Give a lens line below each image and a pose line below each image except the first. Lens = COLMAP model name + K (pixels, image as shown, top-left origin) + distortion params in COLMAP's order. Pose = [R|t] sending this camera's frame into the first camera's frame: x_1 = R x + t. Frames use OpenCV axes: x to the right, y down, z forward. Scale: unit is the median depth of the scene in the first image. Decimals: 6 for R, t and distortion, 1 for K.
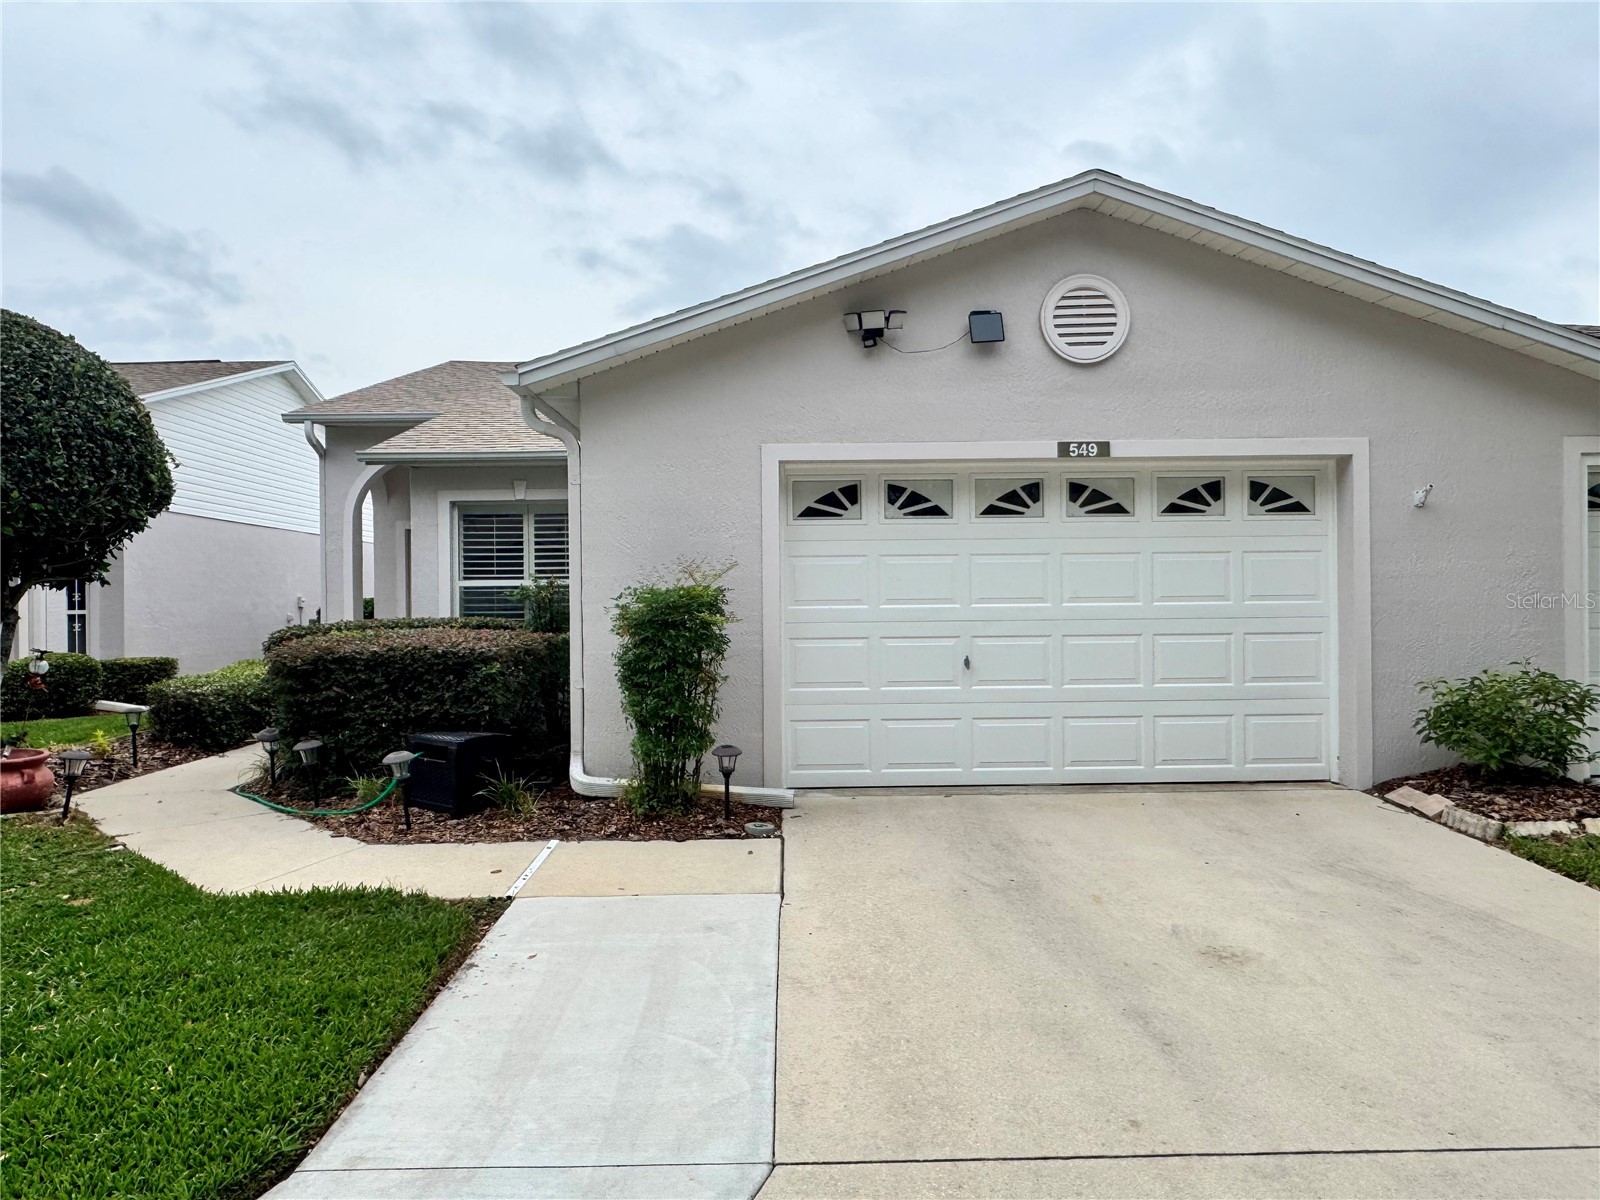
lens RADIAL K [[1060.5, 0, 800.0], [0, 1060.5, 600.0], [0, 0, 1]] dist [-0.000214, 0.001291]
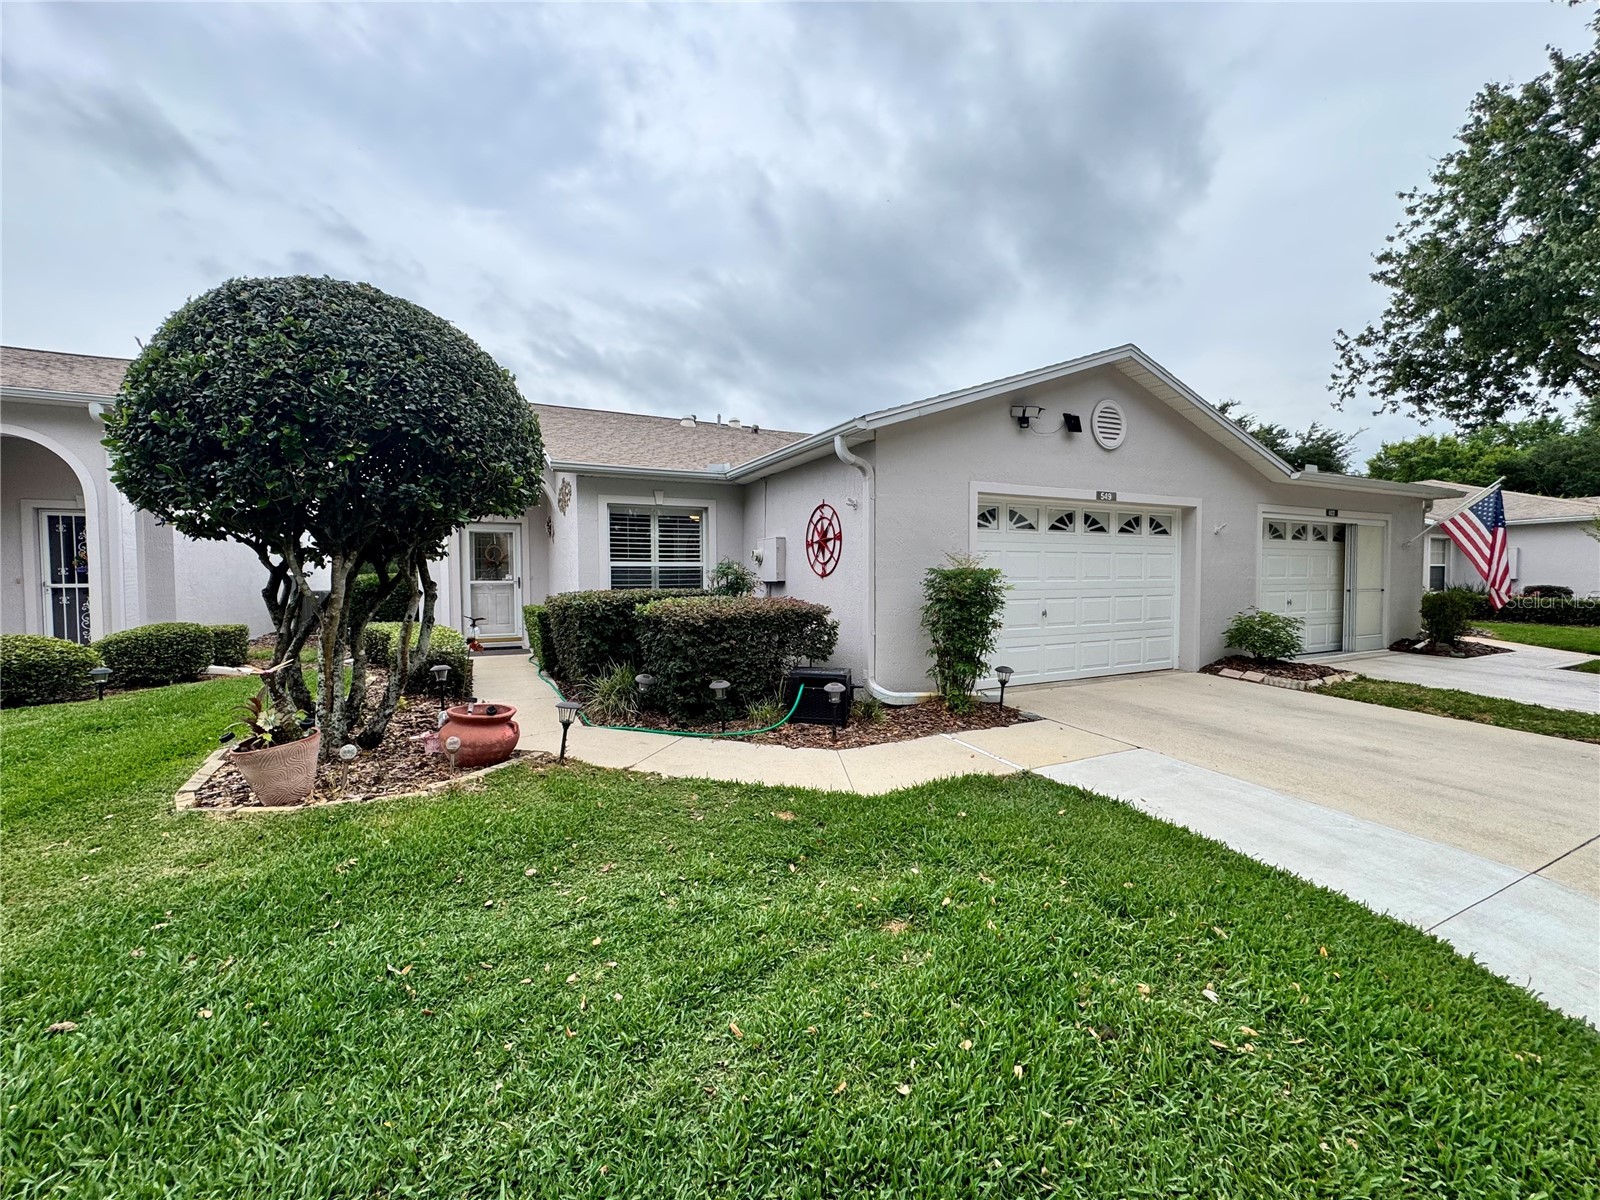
lens RADIAL K [[641.9, 0, 800.0], [0, 641.9, 600.0], [0, 0, 1]] dist [-0.001715, -0.000071]
pose [[0.898921, -0.009393, 0.438010, -0.687737], [-0.004801, 0.999499, 0.031288, 0.005537], [-0.438084, -0.030228, 0.898426, 0.225727]]
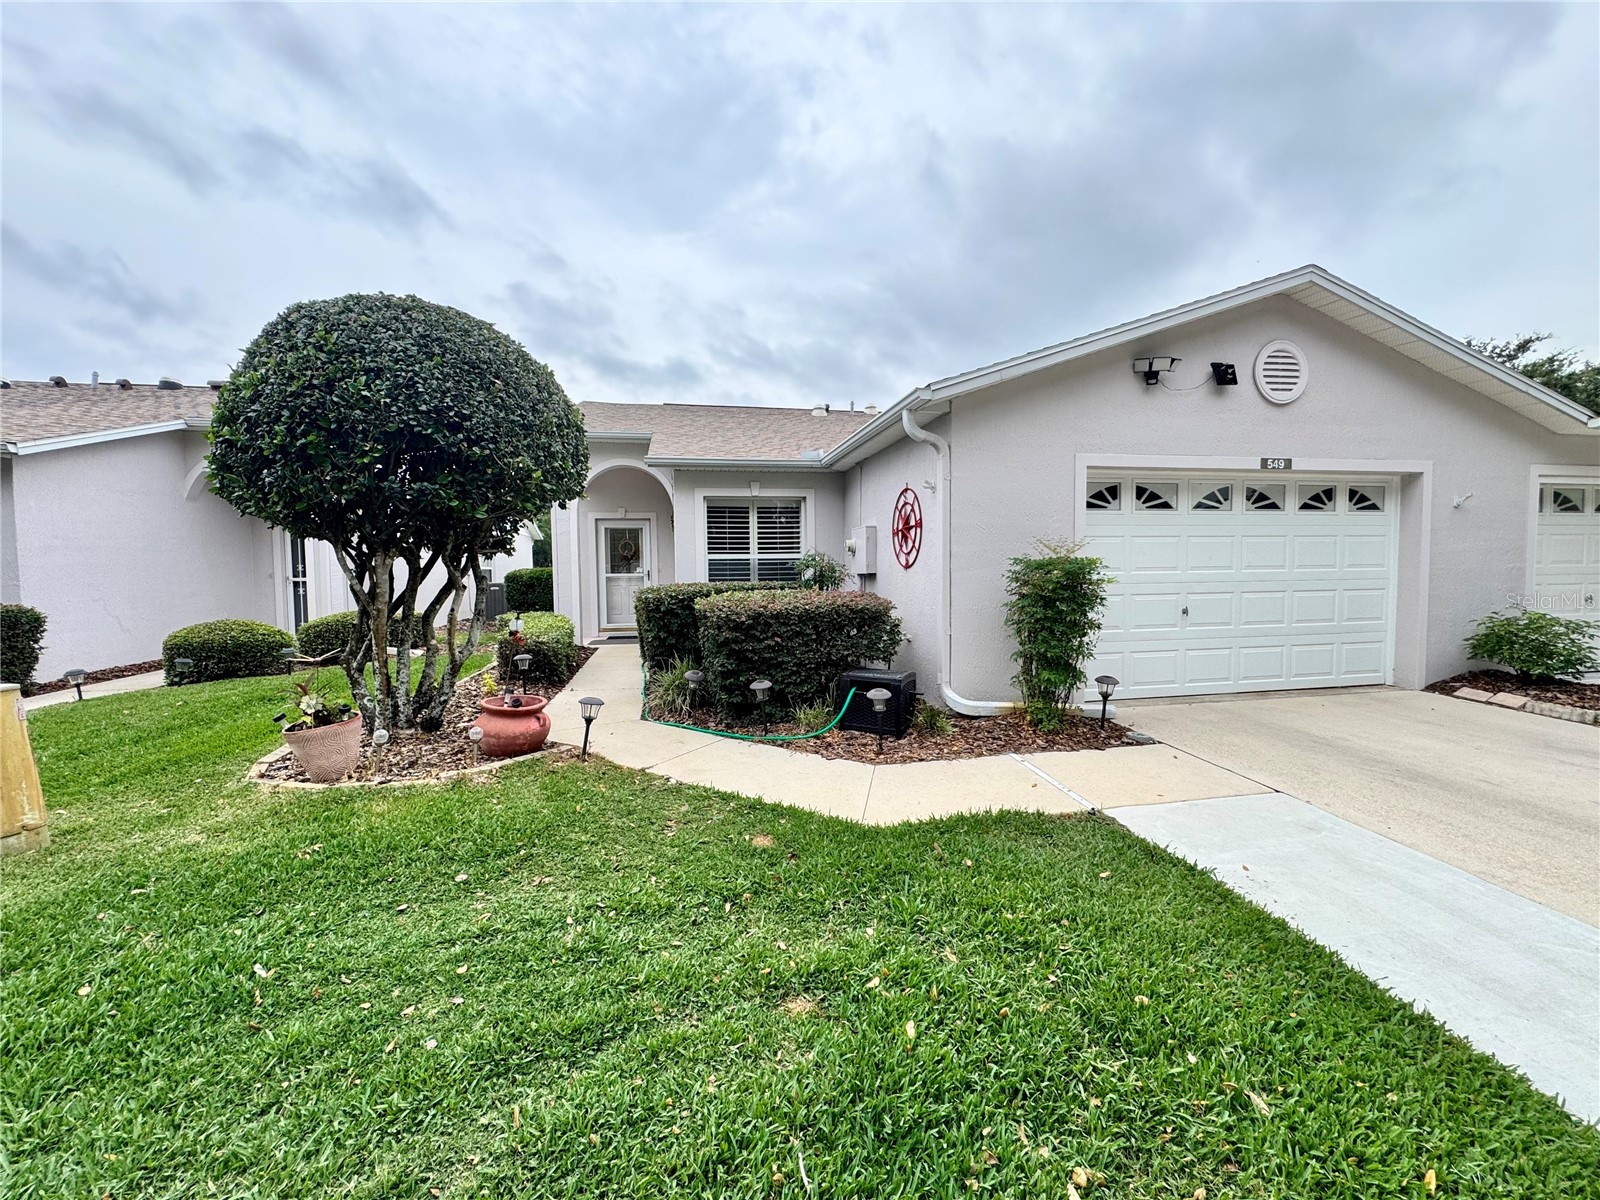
lens RADIAL K [[640.9, 0, 800.0], [0, 640.9, 600.0], [0, 0, 1]] dist [-0.001441, -0.000098]
pose [[0.983603, -0.009205, 0.180114, -0.524855], [0.000930, 0.998942, 0.045972, 0.003271], [-0.180346, -0.045050, 0.982571, 0.245175]]
